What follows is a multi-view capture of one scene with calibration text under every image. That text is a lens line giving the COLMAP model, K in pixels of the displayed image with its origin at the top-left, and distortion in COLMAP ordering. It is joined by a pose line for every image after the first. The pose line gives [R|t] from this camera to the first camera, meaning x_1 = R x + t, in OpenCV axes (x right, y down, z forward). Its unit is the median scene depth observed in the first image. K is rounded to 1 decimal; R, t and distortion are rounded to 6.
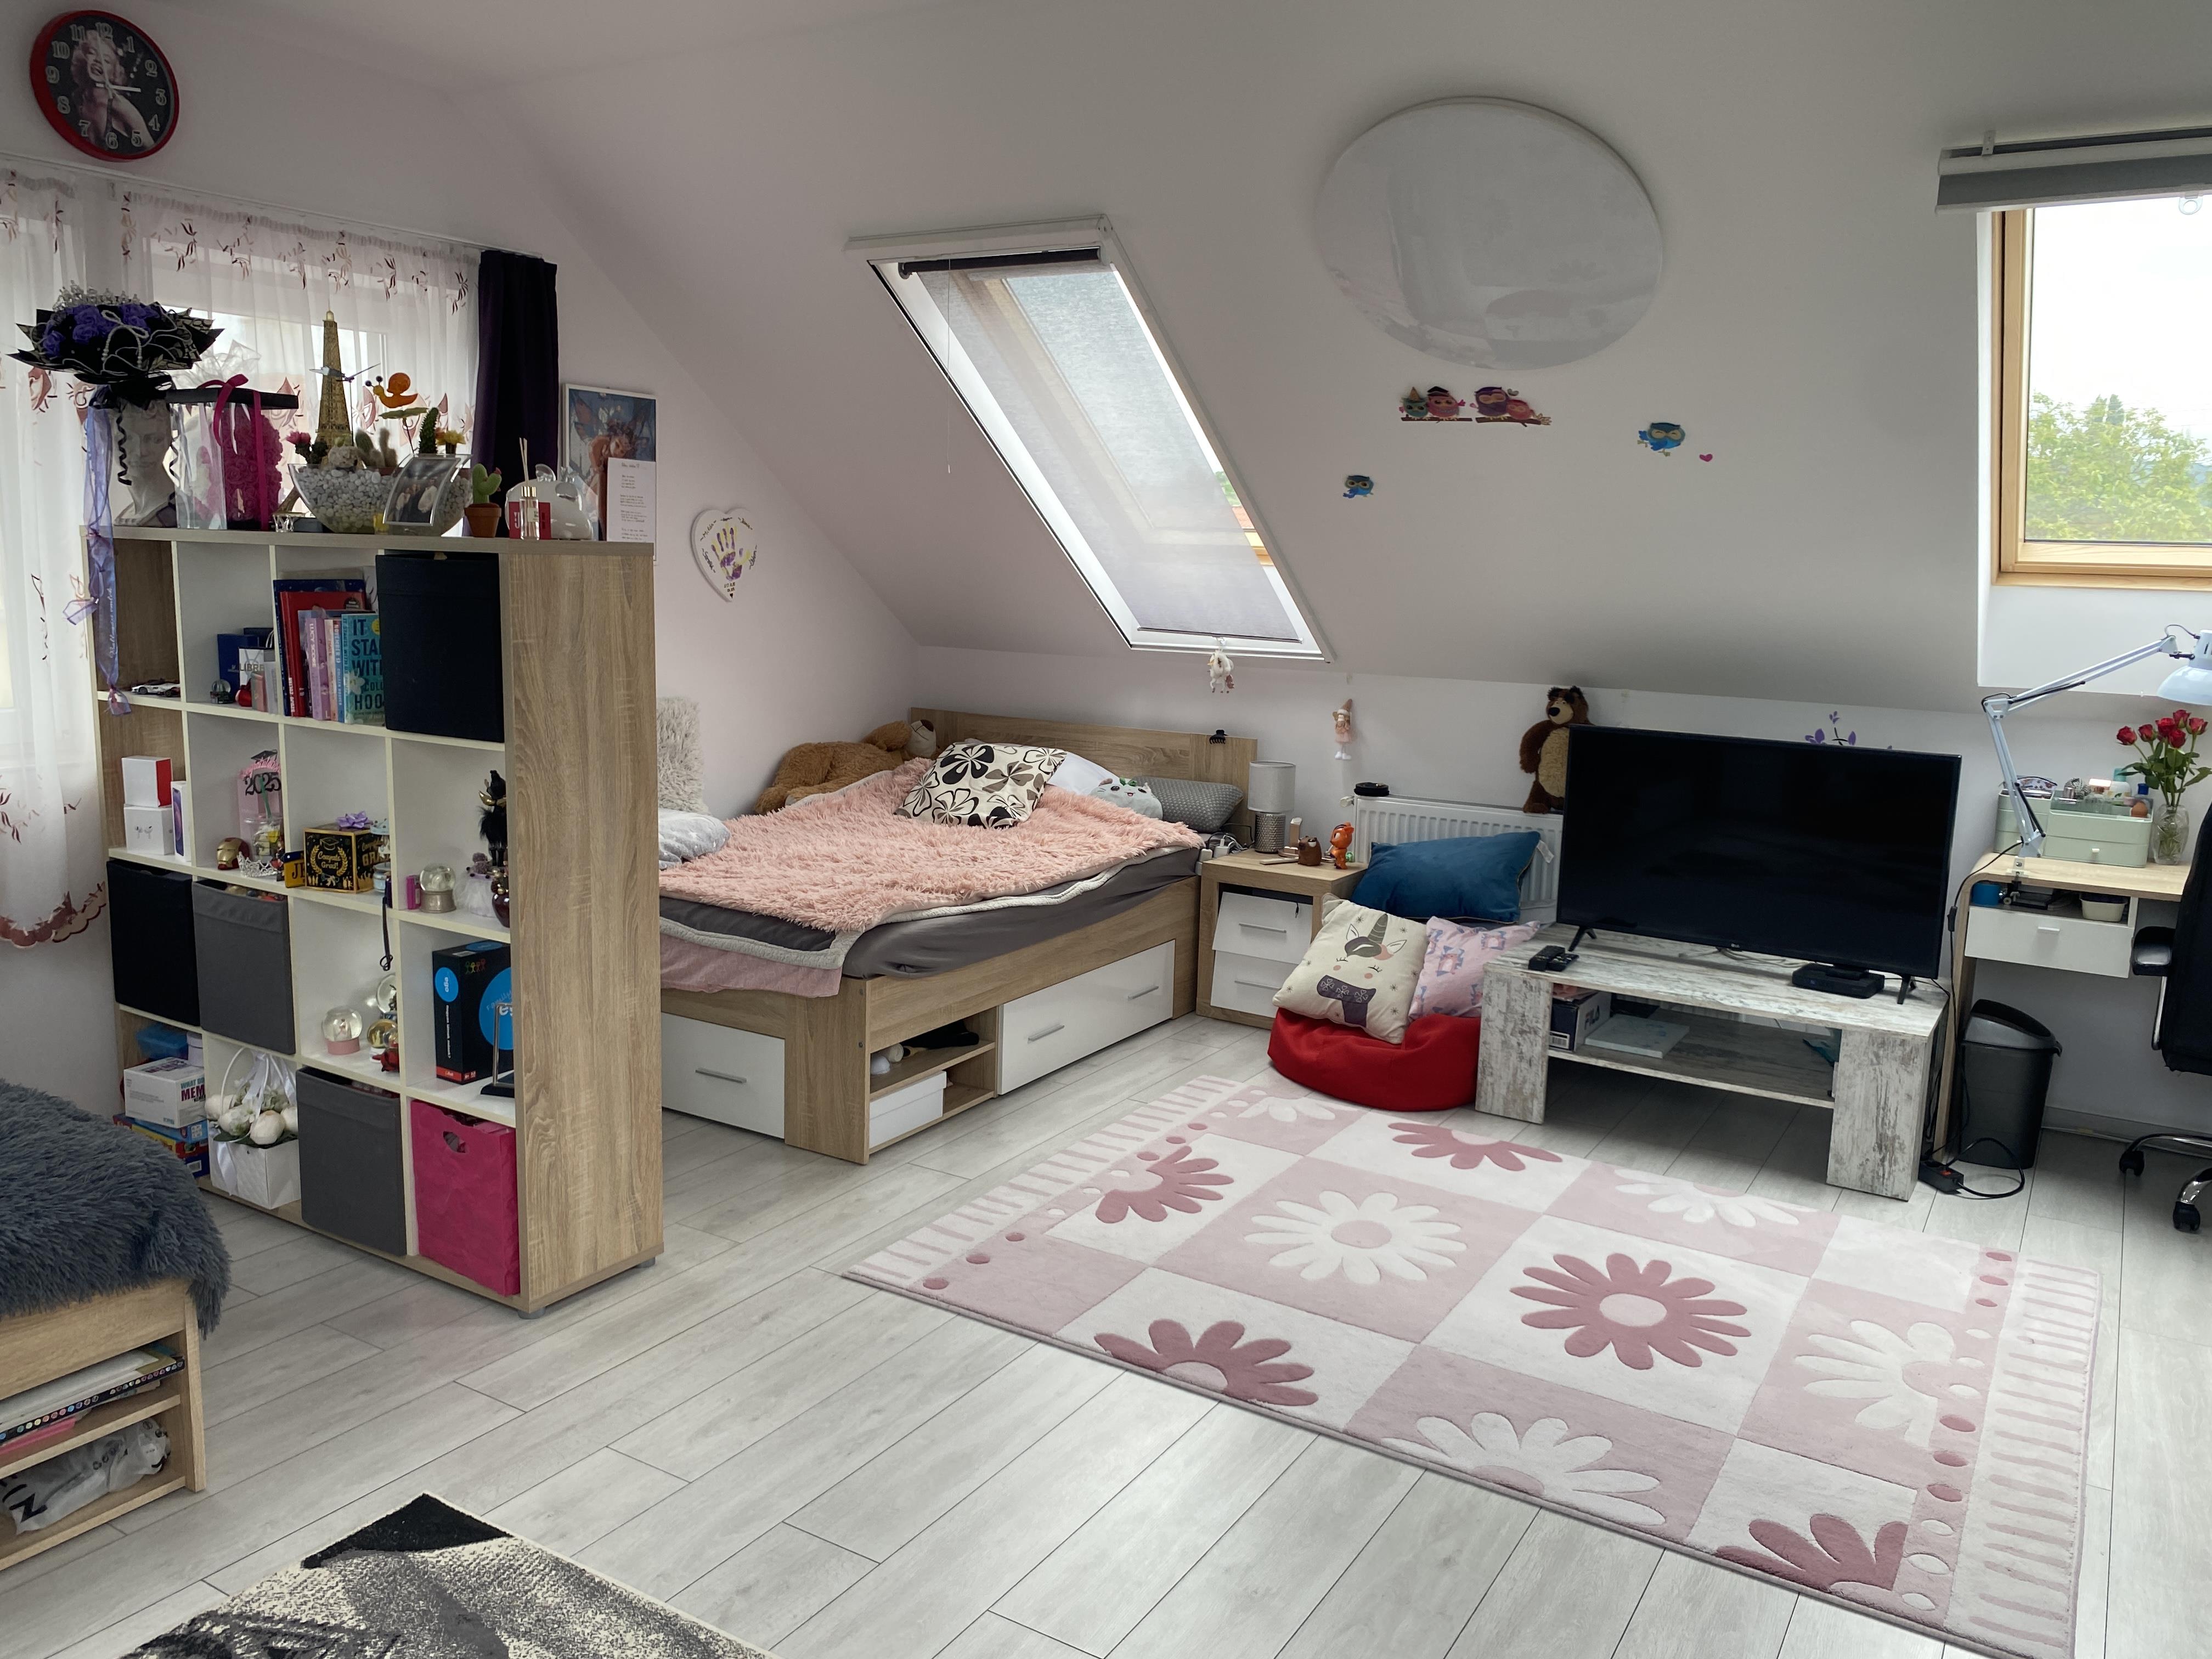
lens RADIAL K [[1683.6, 0, 1097.6], [0, 1683.6, 816.3], [0, 0, 1]] dist [0.046740, -0.050888]
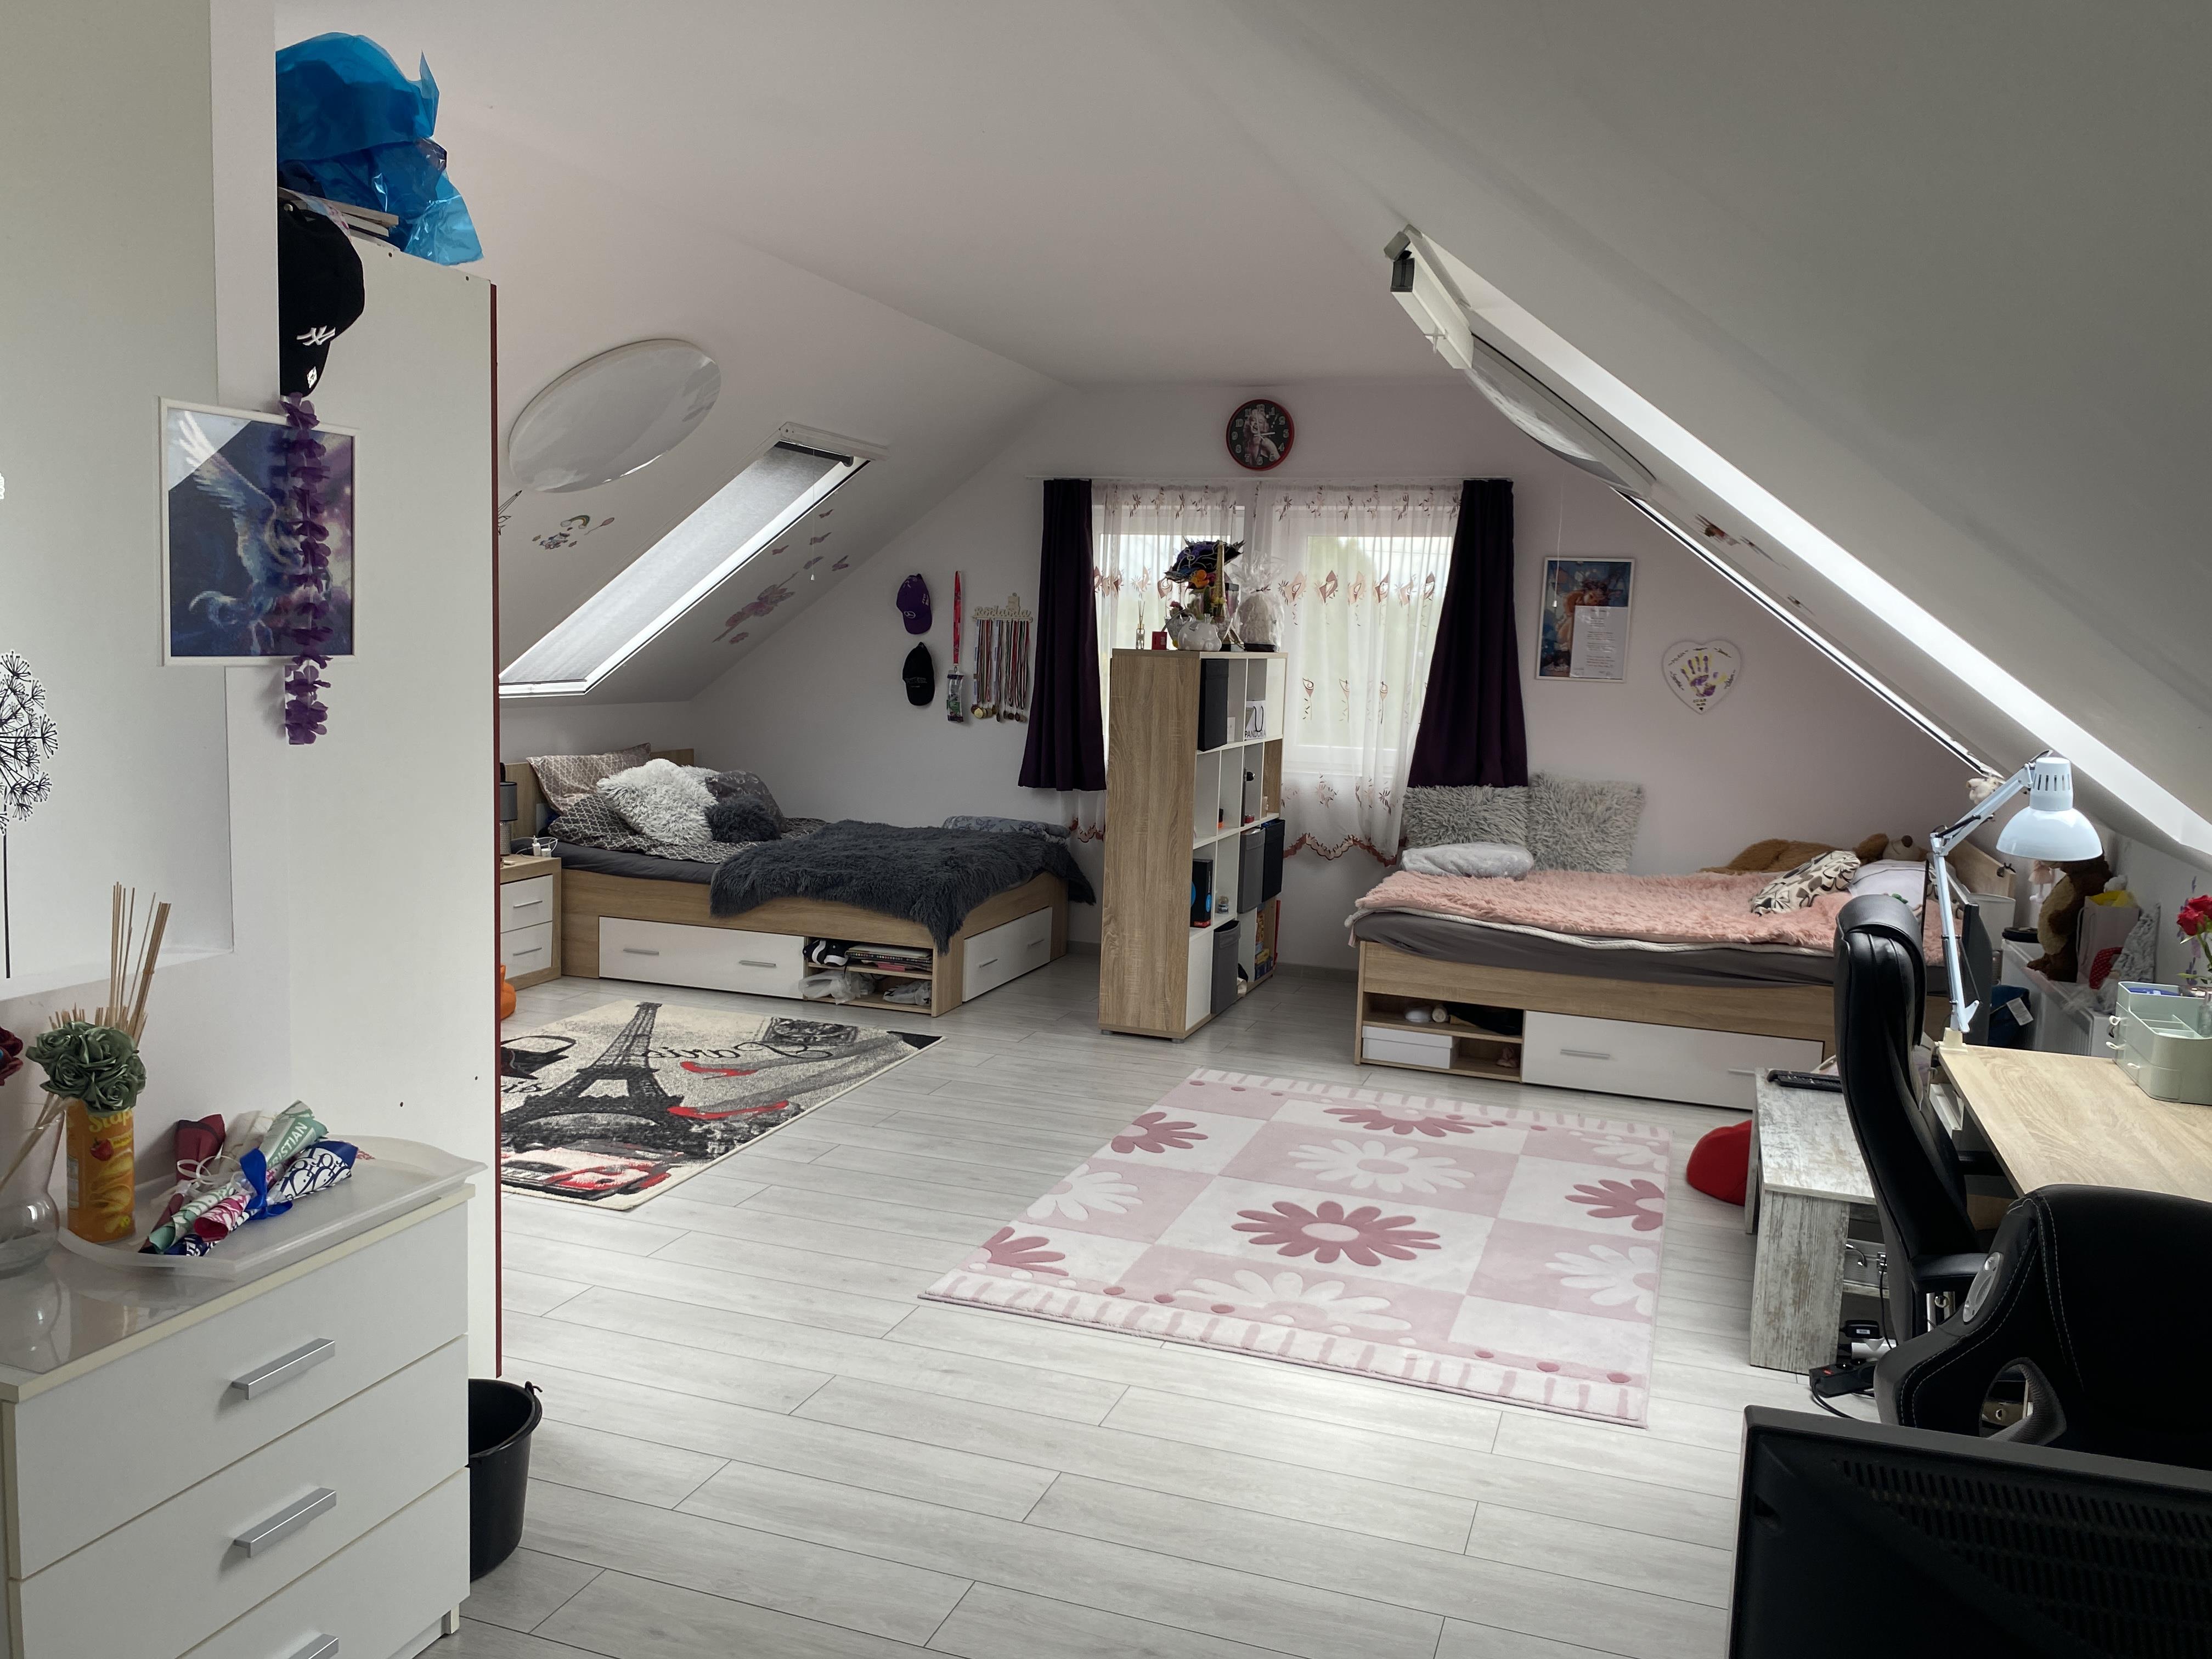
lens RADIAL K [[1646.4, 0, 1106.0], [0, 1646.4, 829.5], [0, 0, 1]] dist [0.154176, -0.276785]
pose [[0.214873, 0.093228, -0.972182, 1.341406], [-0.186315, 0.981065, 0.052900, -0.038794], [0.958706, 0.169765, 0.228174, 0.452783]]
